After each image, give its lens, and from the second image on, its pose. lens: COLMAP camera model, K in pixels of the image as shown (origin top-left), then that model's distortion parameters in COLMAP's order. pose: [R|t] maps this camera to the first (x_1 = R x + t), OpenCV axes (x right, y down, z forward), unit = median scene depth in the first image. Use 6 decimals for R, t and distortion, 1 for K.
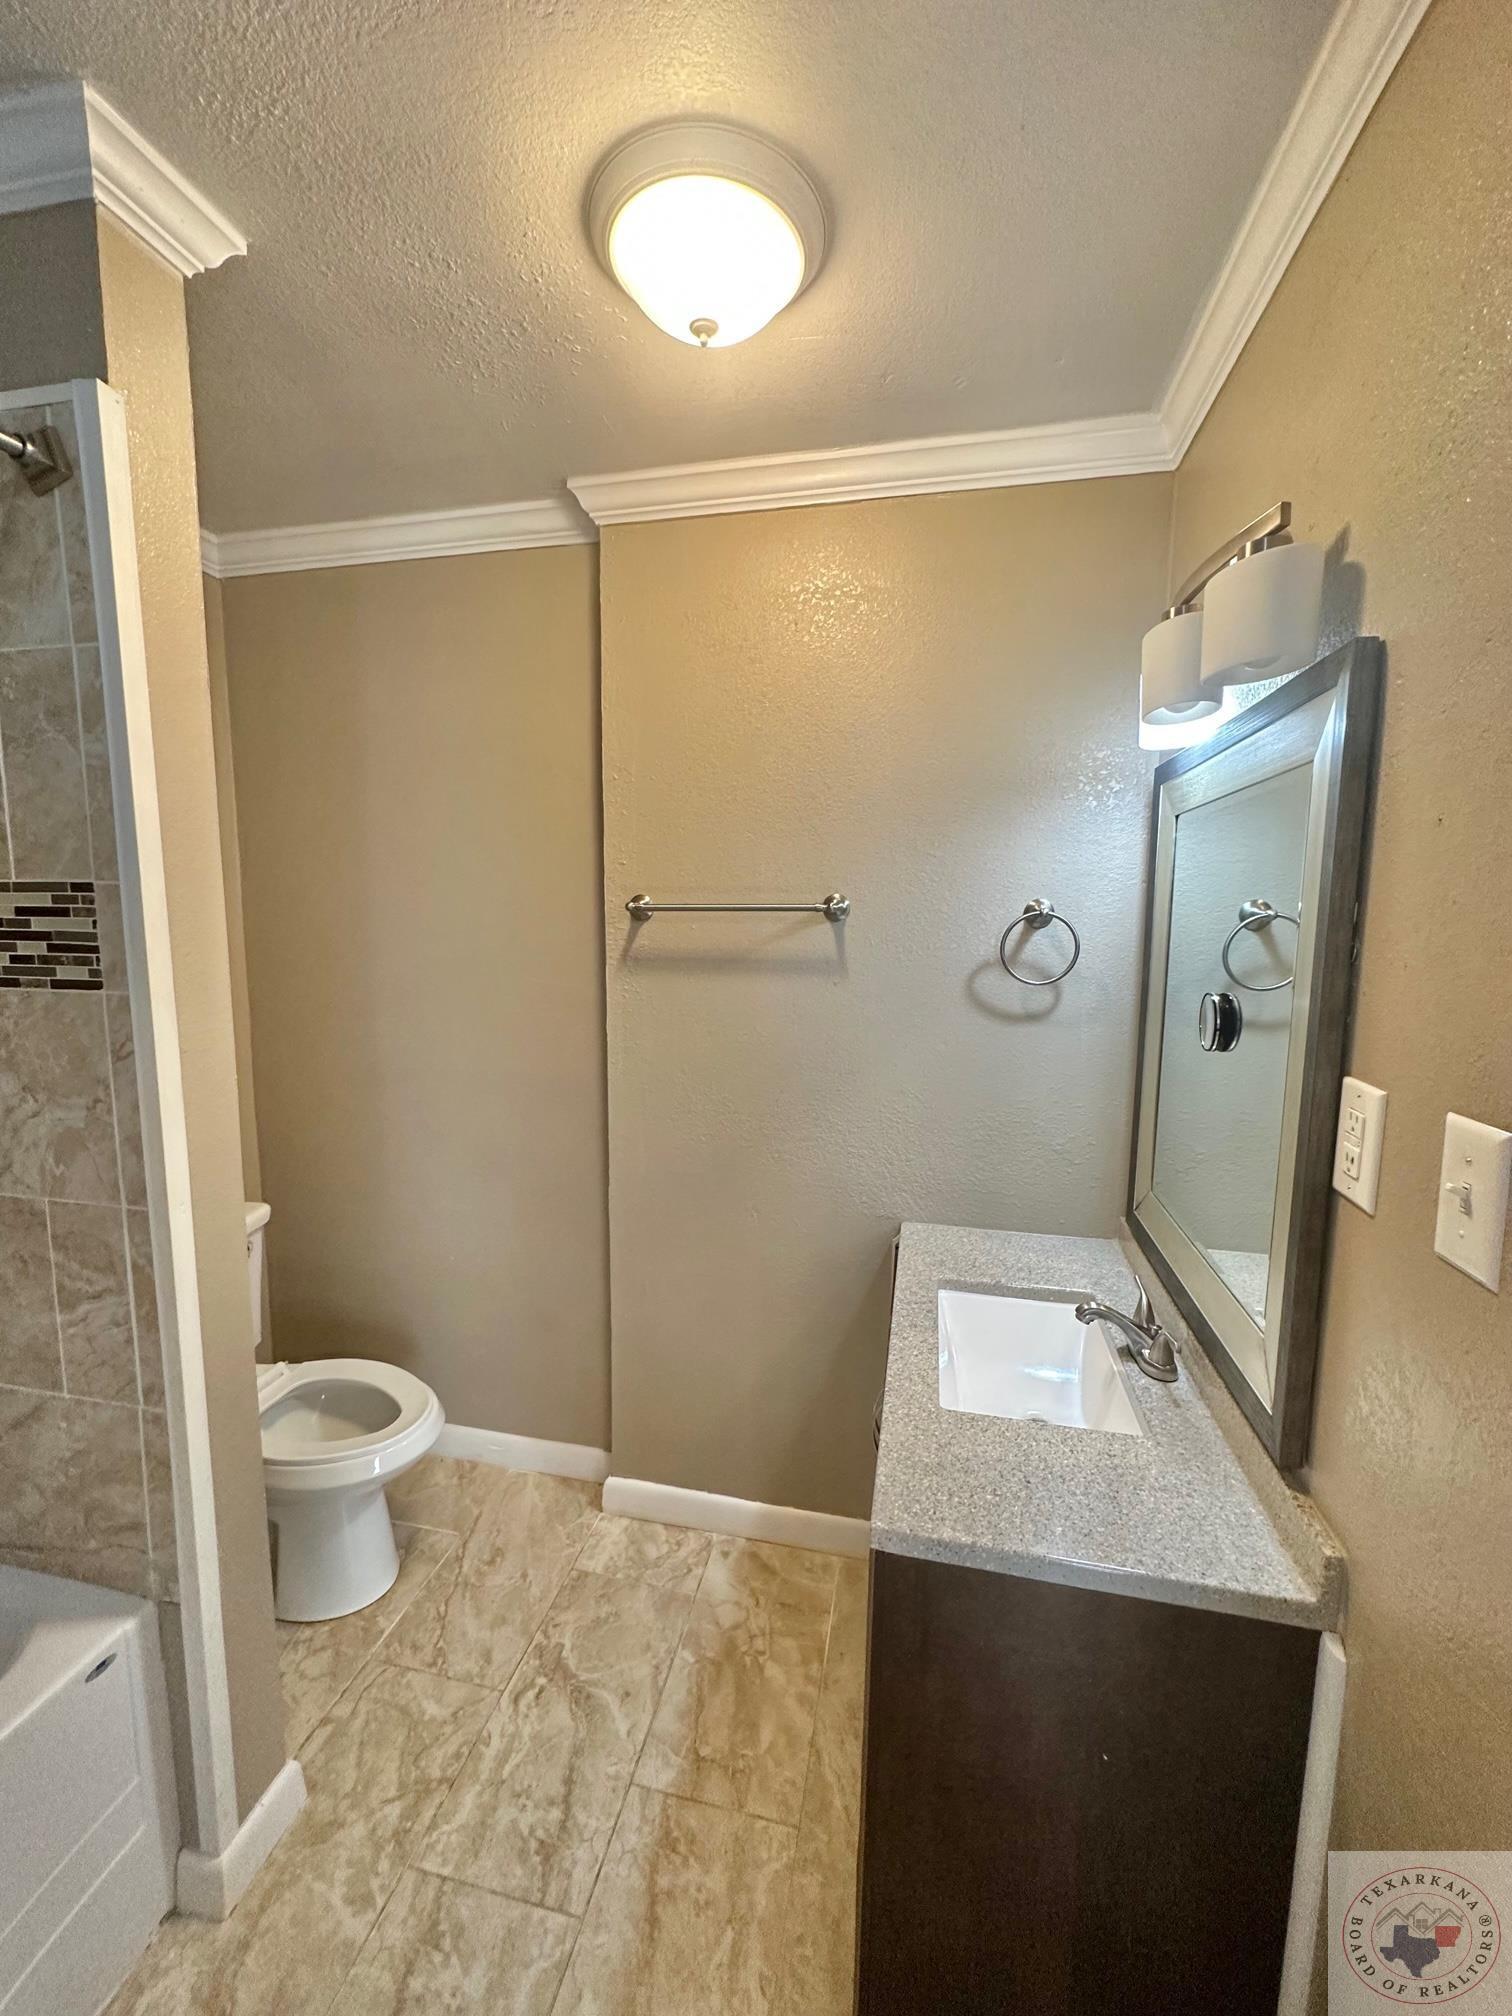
lens RADIAL K [[802.9, 0, 756.0], [0, 802.9, 1008.0], [0, 0, 1]] dist [-0.002998, 0.000466]
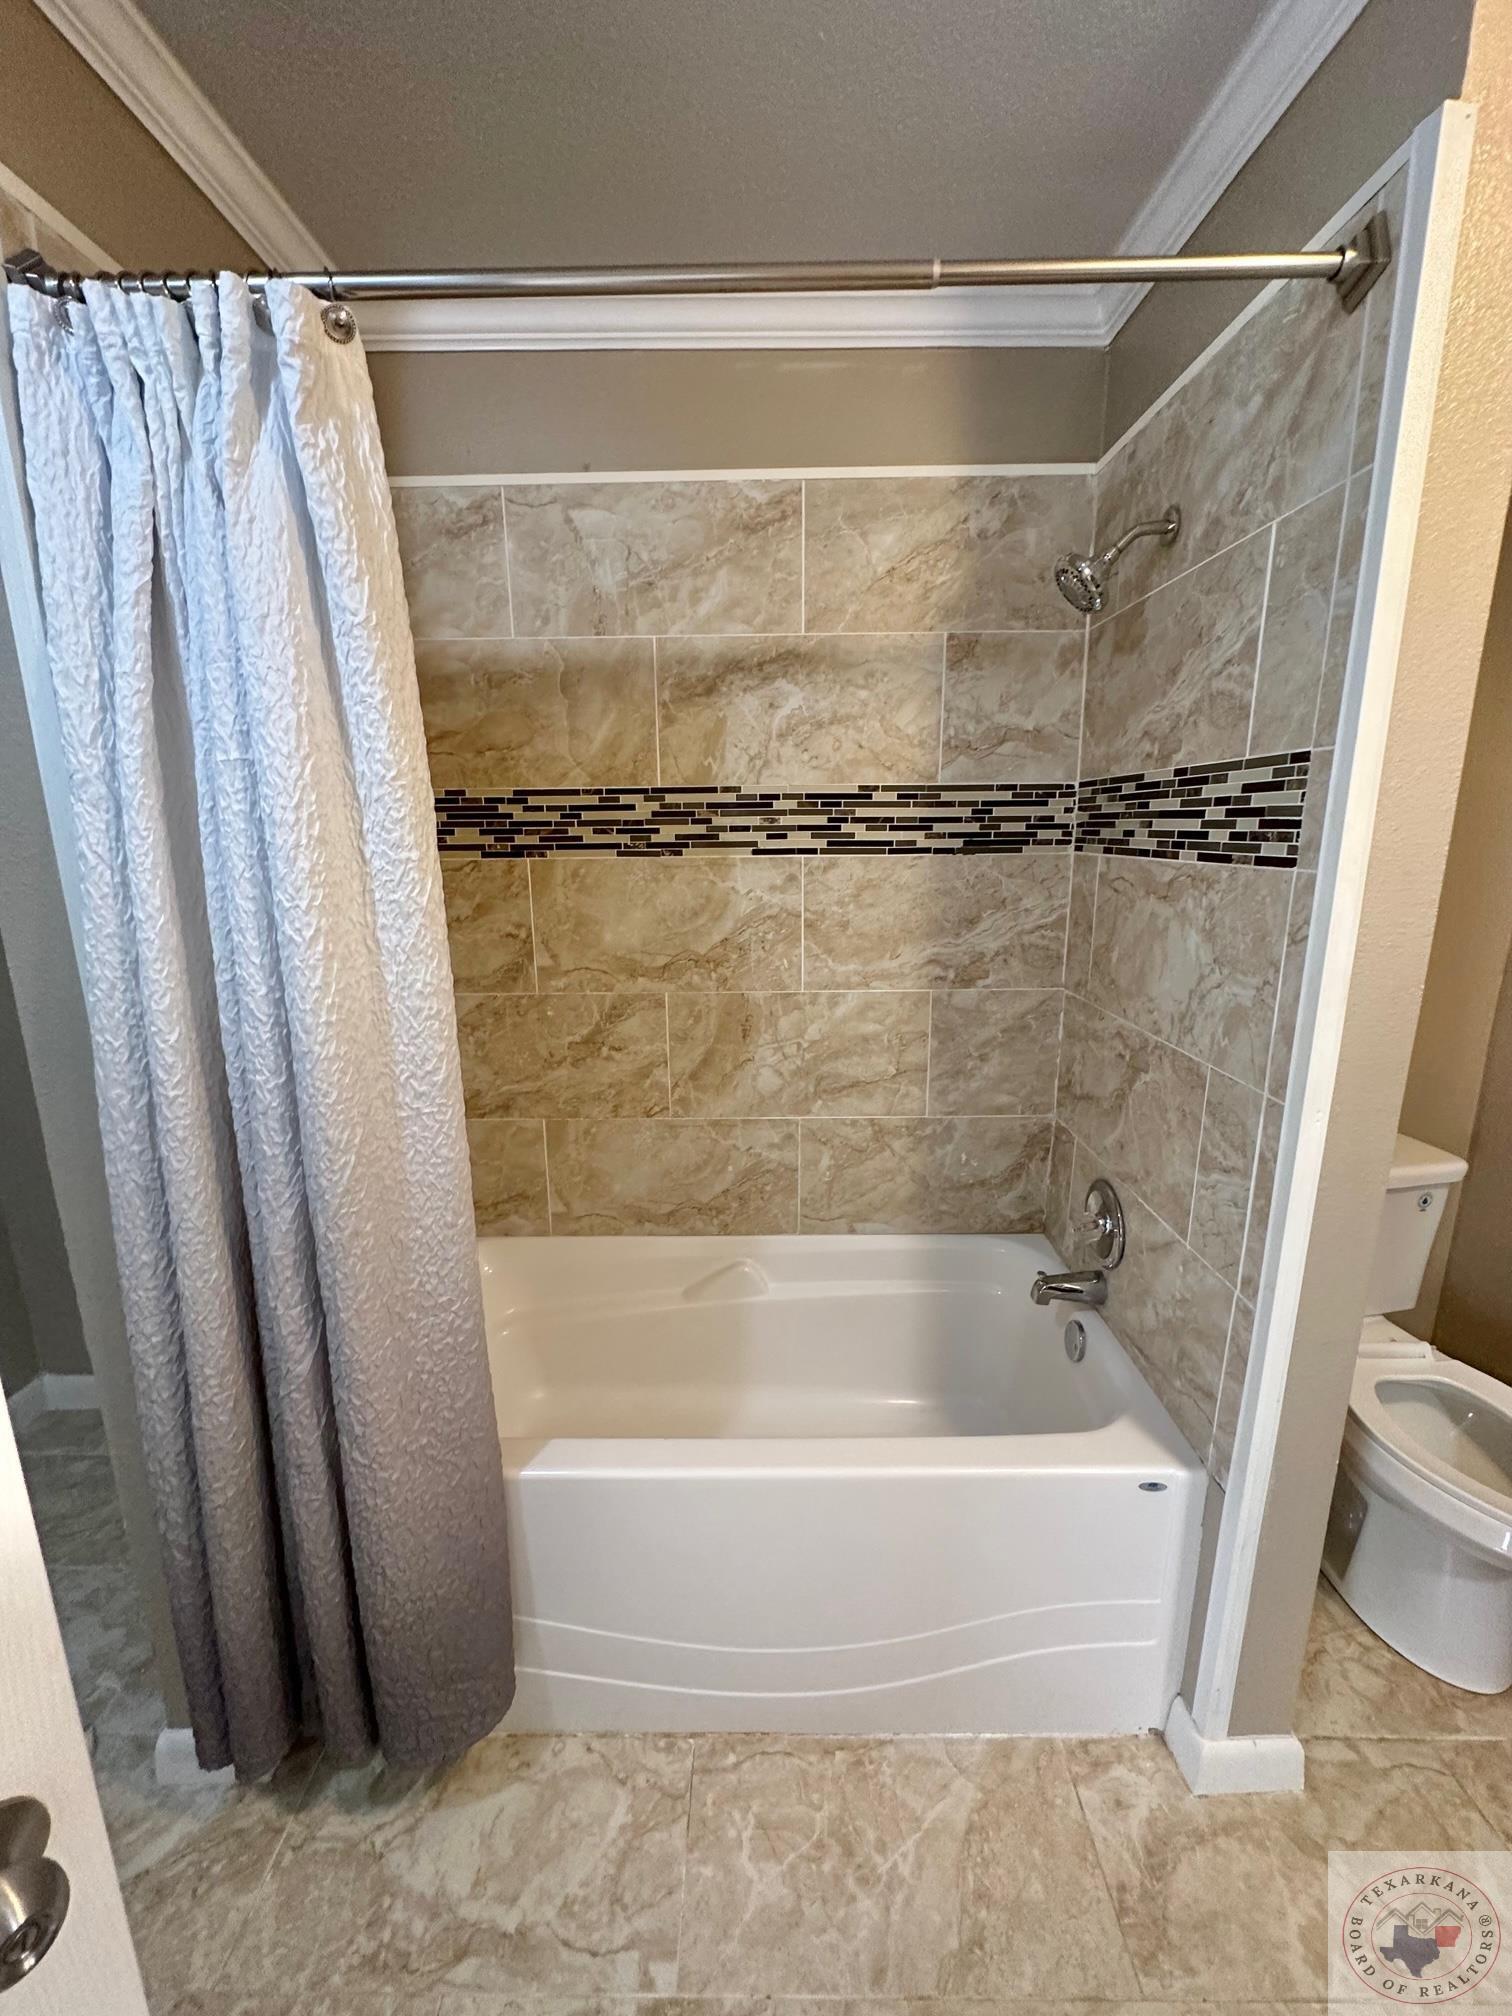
lens RADIAL K [[802.9, 0, 756.0], [0, 802.9, 1008.0], [0, 0, 1]] dist [-0.002998, 0.000466]
pose [[0.204610, 0.202885, -0.957587, -0.003420], [-0.109350, 0.976898, 0.183612, 0.033772], [0.972716, 0.067143, 0.222069, 0.173748]]
